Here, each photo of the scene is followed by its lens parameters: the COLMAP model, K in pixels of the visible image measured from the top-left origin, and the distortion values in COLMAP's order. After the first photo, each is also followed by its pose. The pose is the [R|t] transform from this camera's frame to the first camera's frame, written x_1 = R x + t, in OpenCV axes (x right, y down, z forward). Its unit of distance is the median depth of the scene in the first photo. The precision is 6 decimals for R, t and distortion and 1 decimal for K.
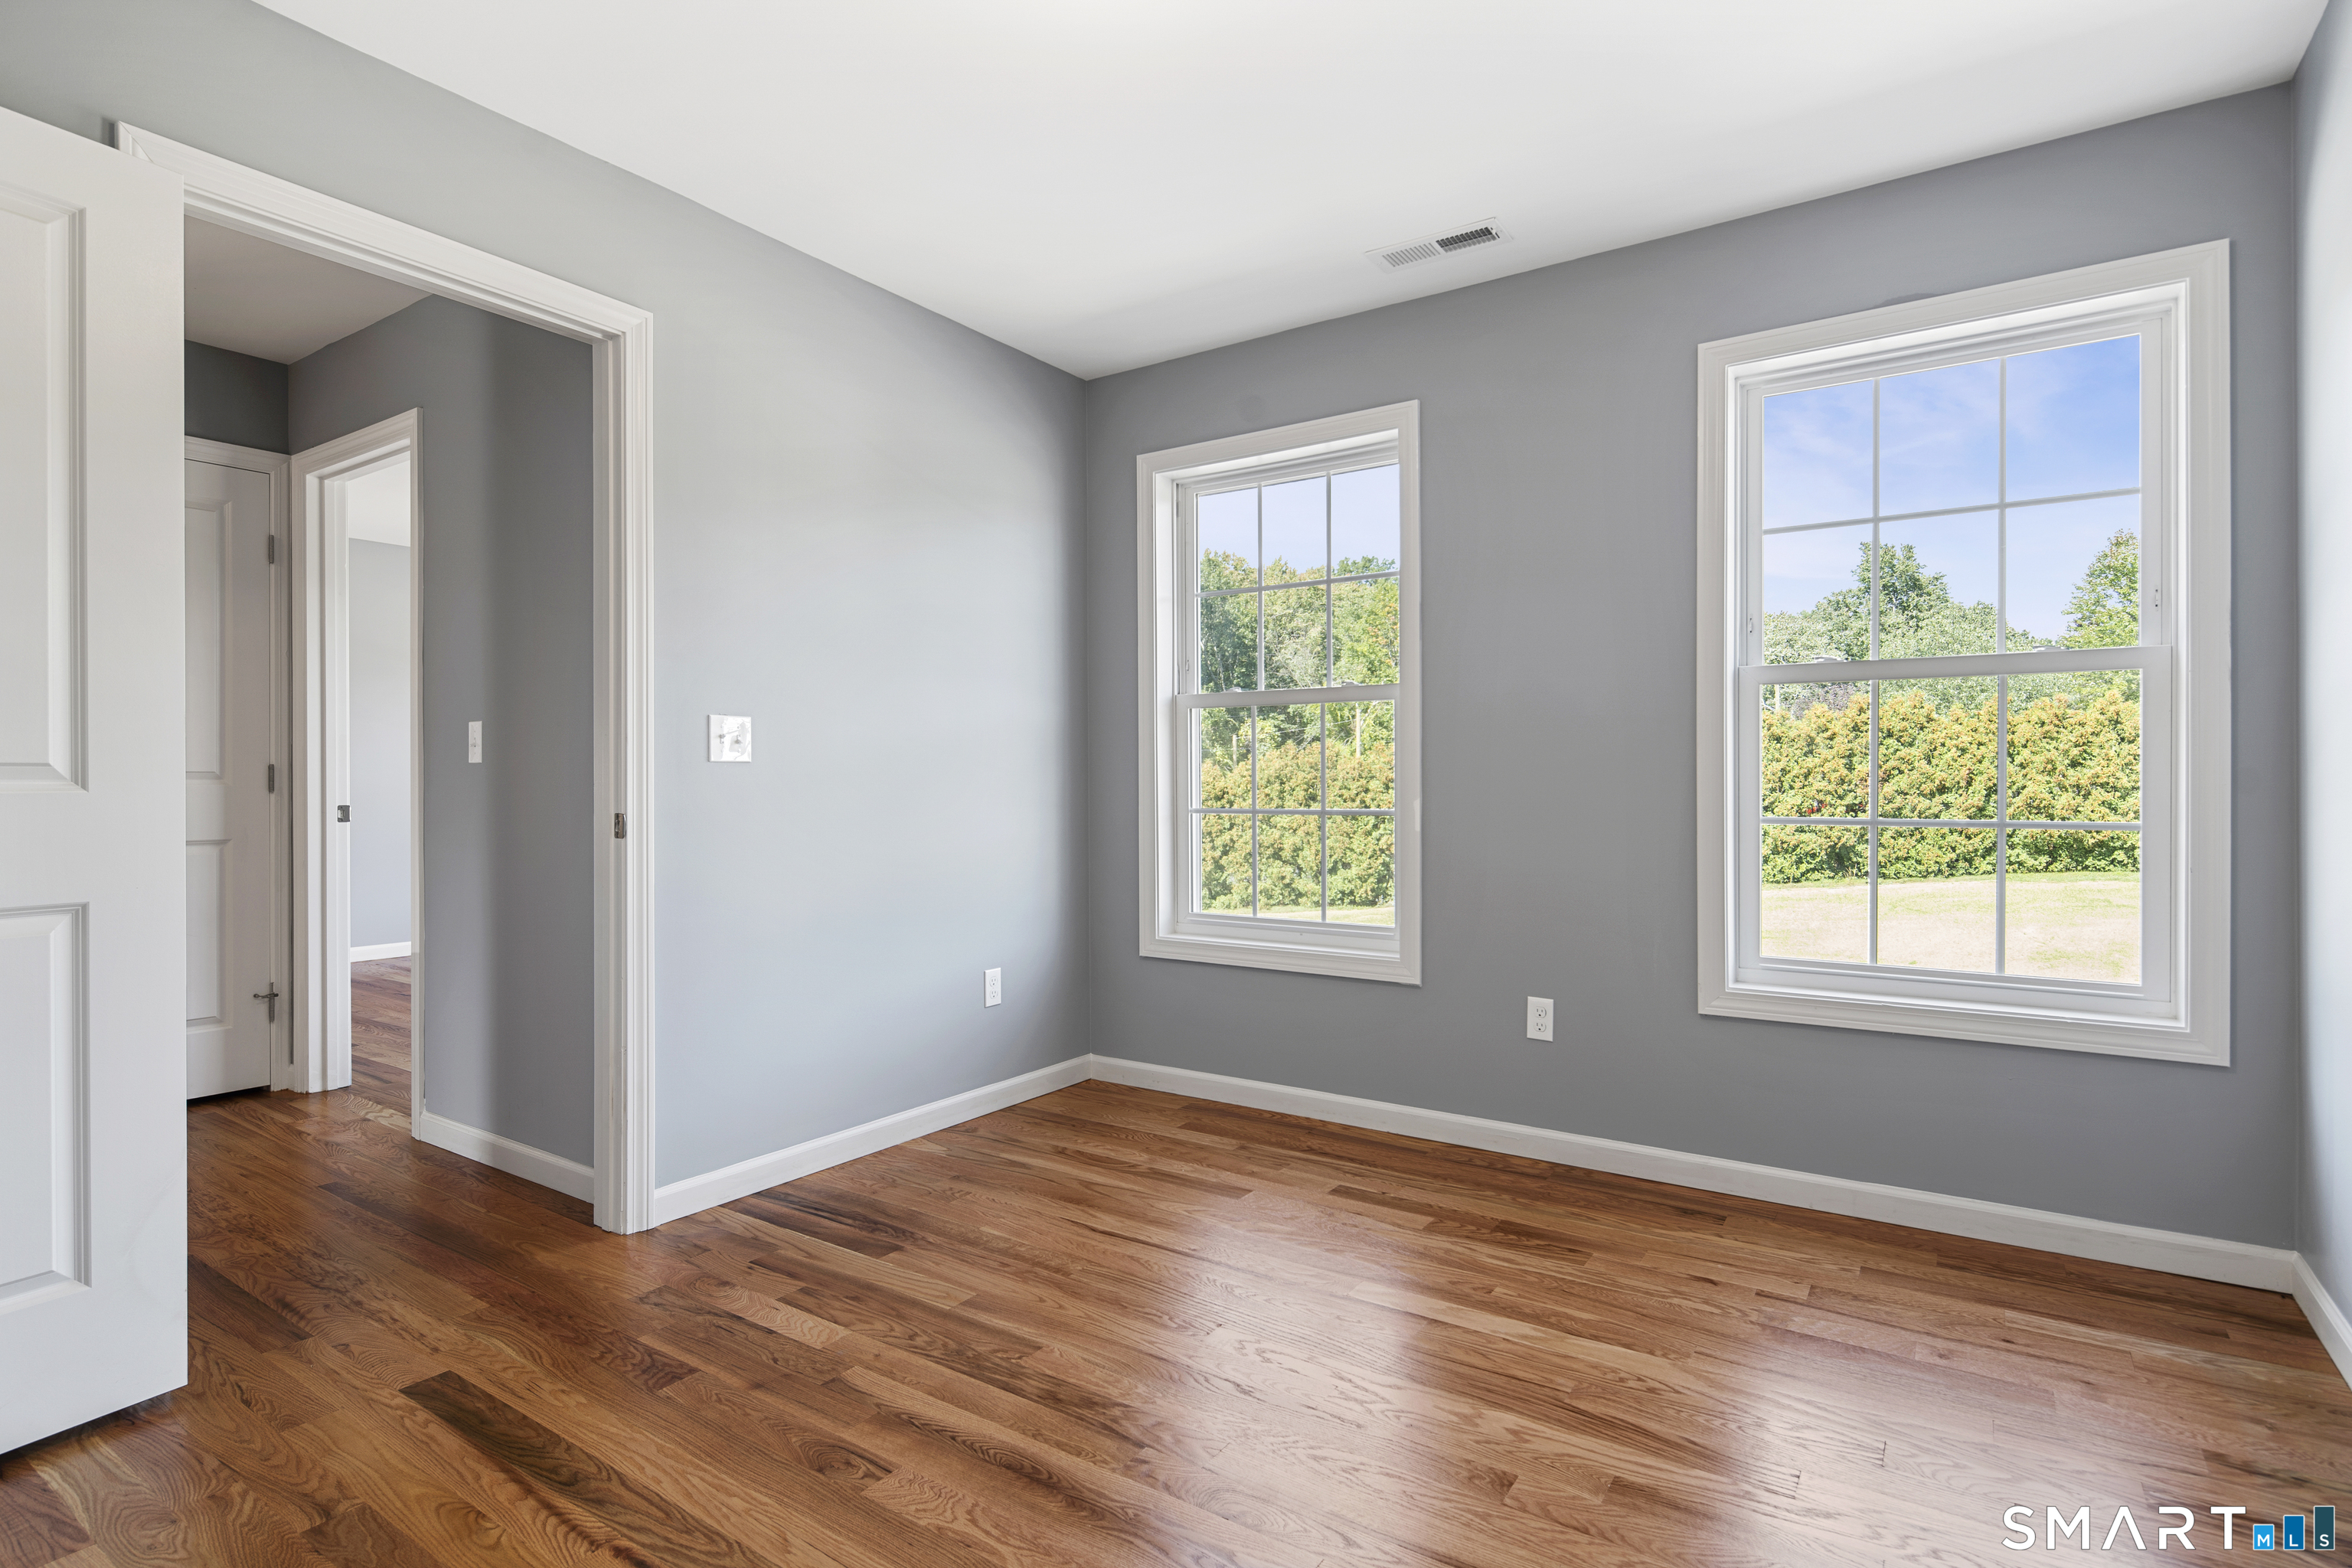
lens RADIAL K [[1152.6, 0, 1169.0], [0, 1152.6, 787.1], [0, 0, 1]] dist [-0.001288, -0.000921]
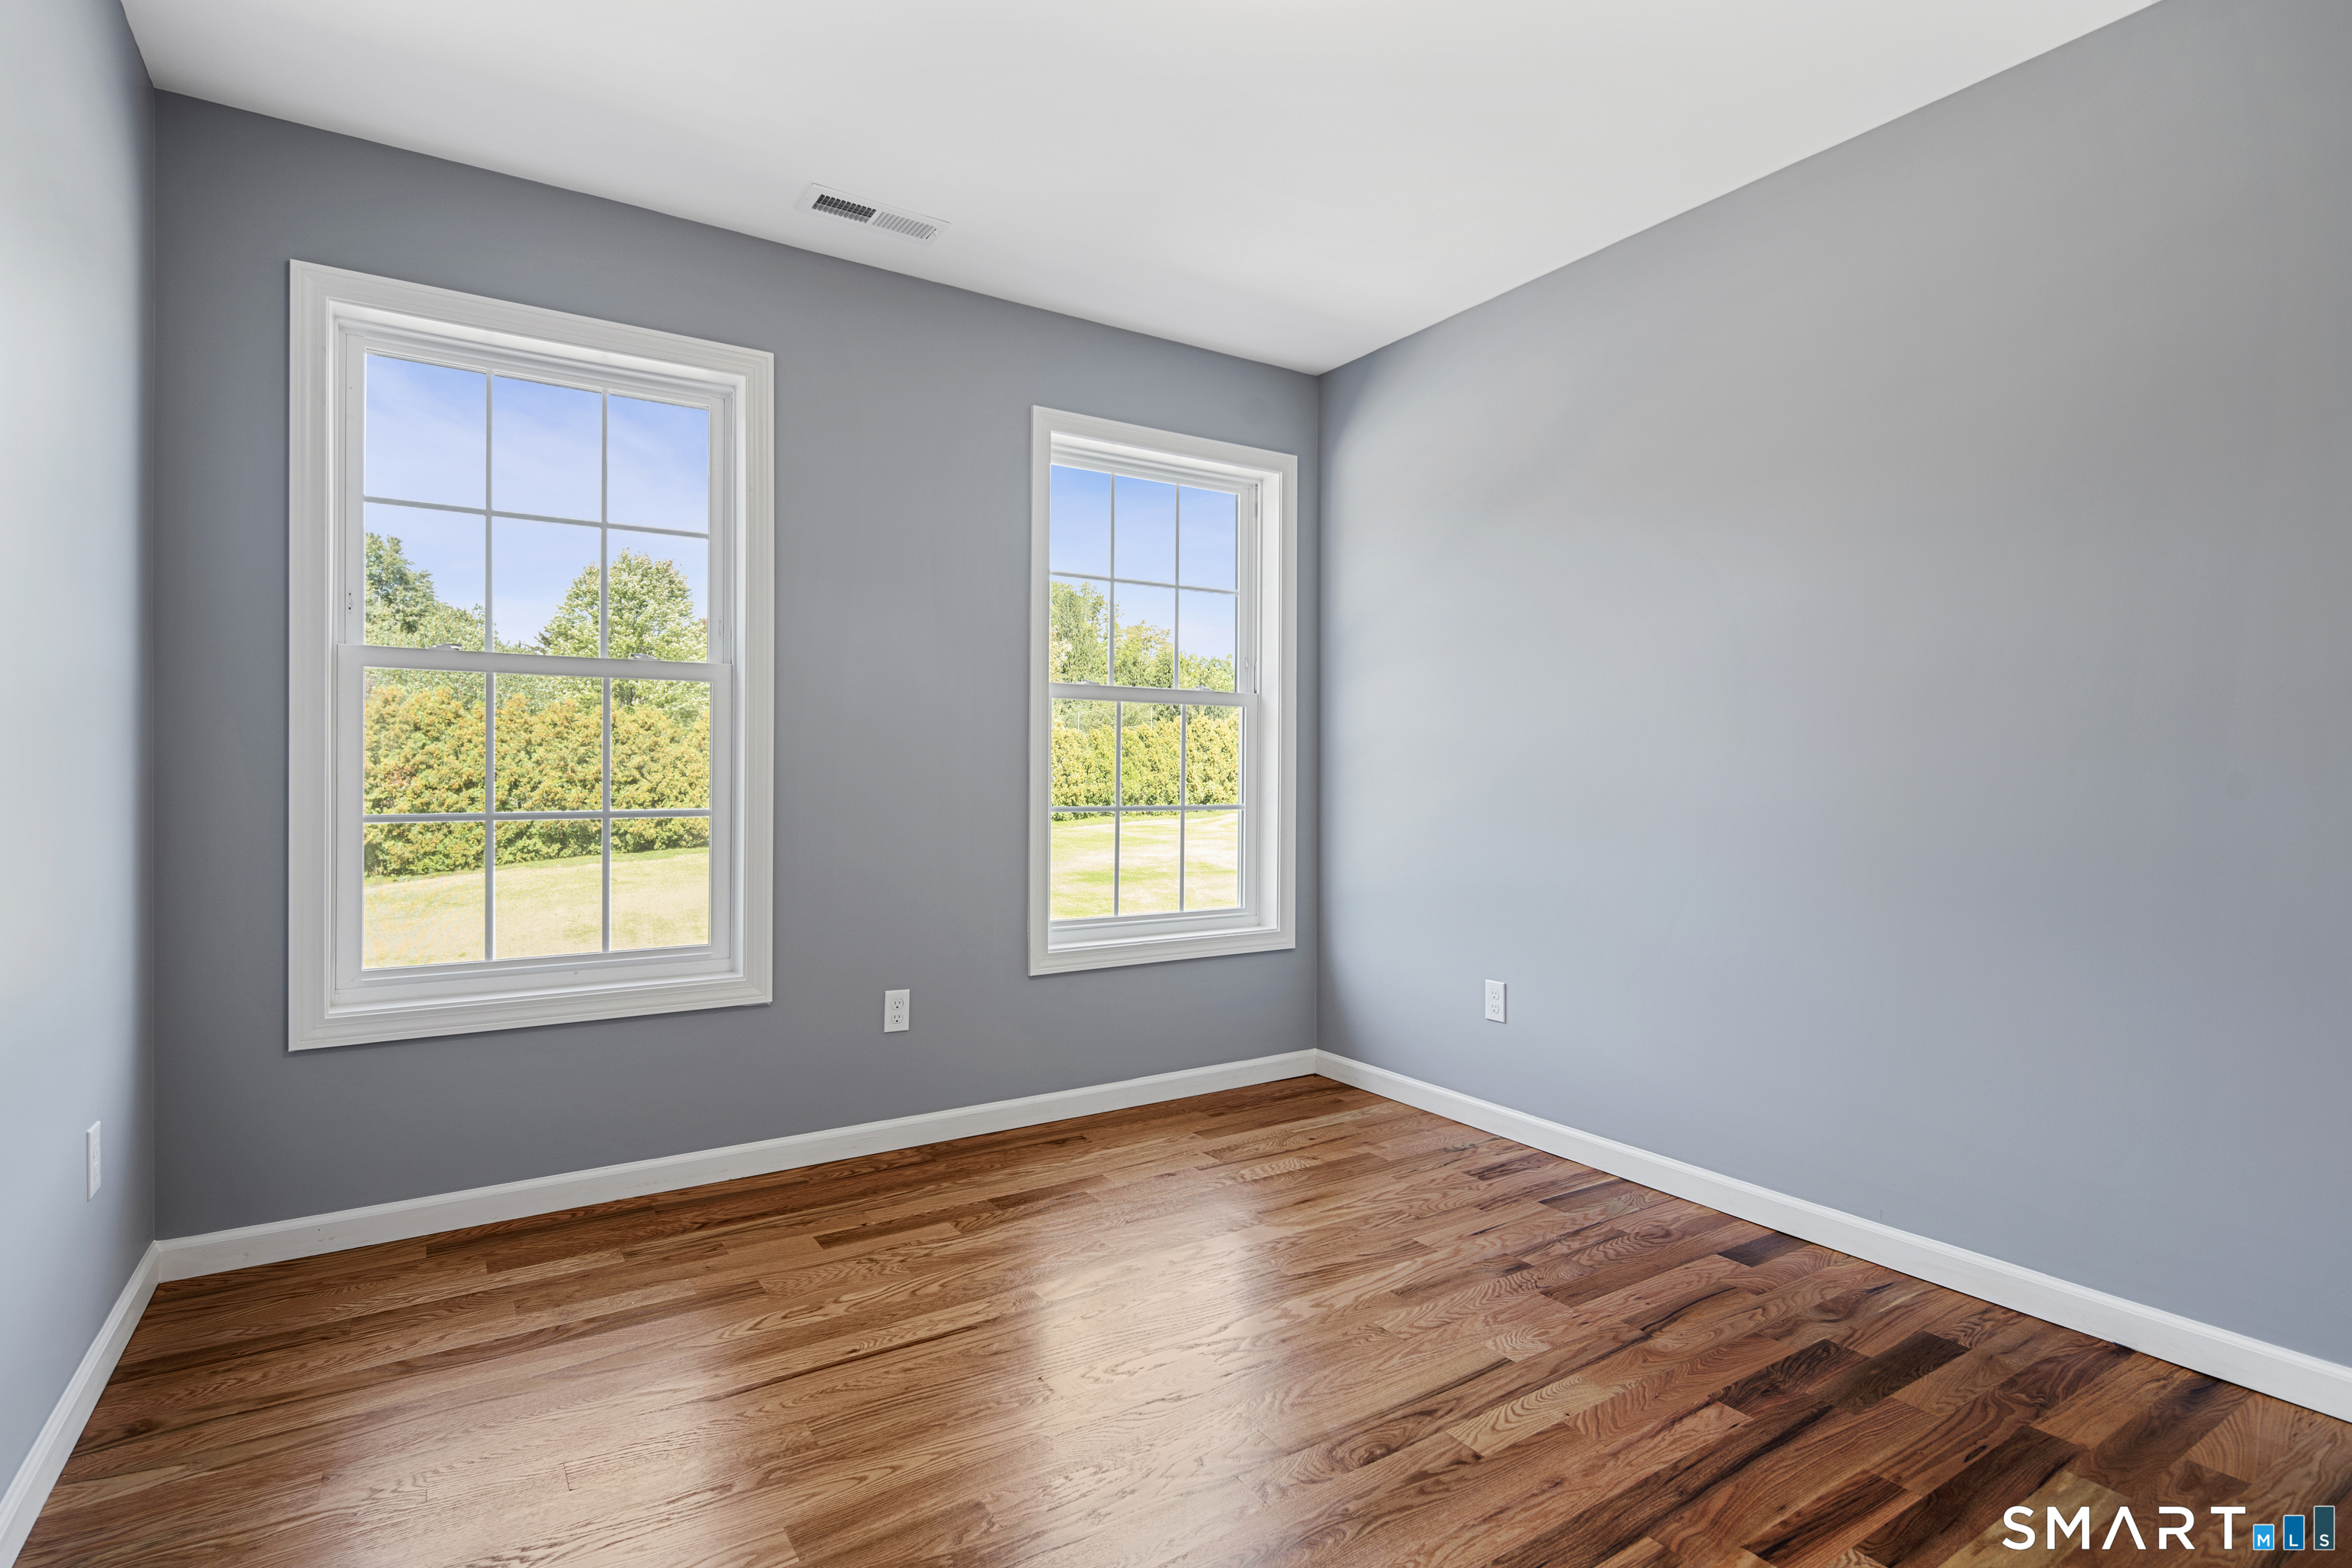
lens RADIAL K [[1152.6, 0, 1162.6], [0, 1152.6, 776.0], [0, 0, 1]] dist [-0.001288, -0.000921]
pose [[0.387758, 0.002600, 0.921757, -0.511321], [0.002125, 0.999991, -0.003715, -0.001122], [-0.921759, 0.003399, 0.387749, 0.381318]]
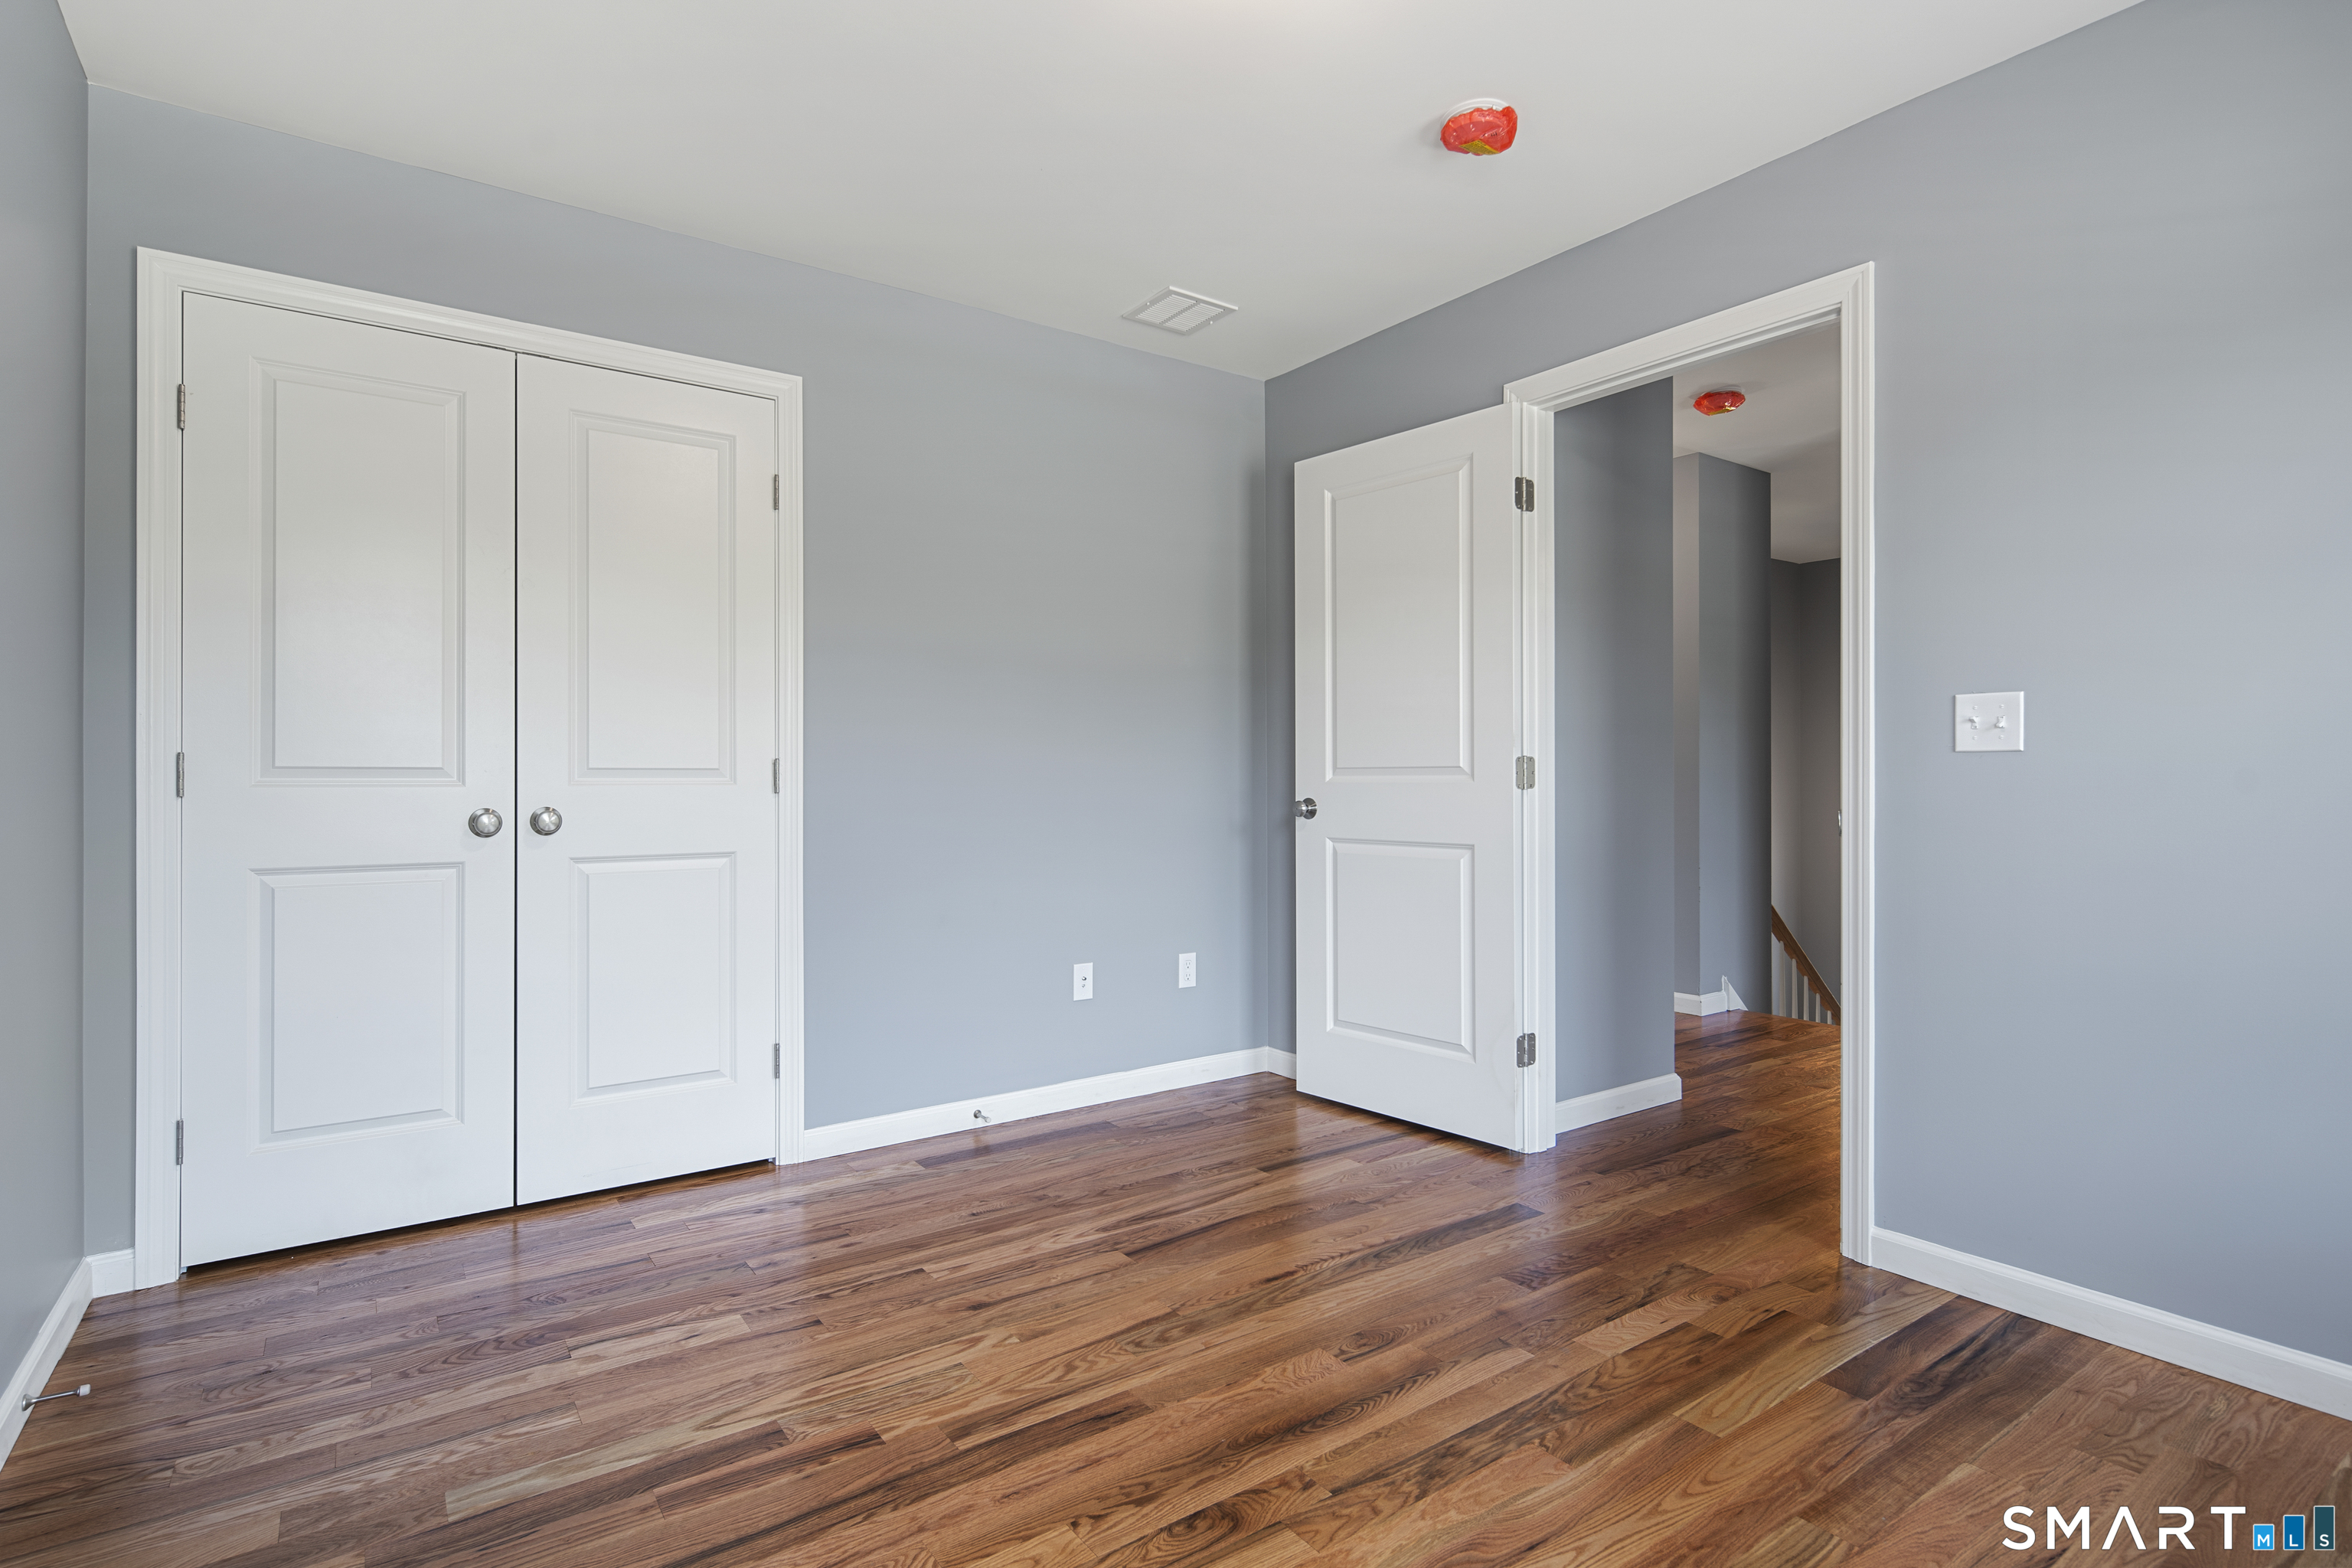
lens RADIAL K [[1152.6, 0, 1170.6], [0, 1152.6, 771.7], [0, 0, 1]] dist [-0.001288, -0.000921]
pose [[-0.345725, -0.000786, -0.938336, 0.500701], [-0.001696, 0.999999, -0.000213, -0.005895], [0.938334, 0.001518, -0.345726, 0.666573]]
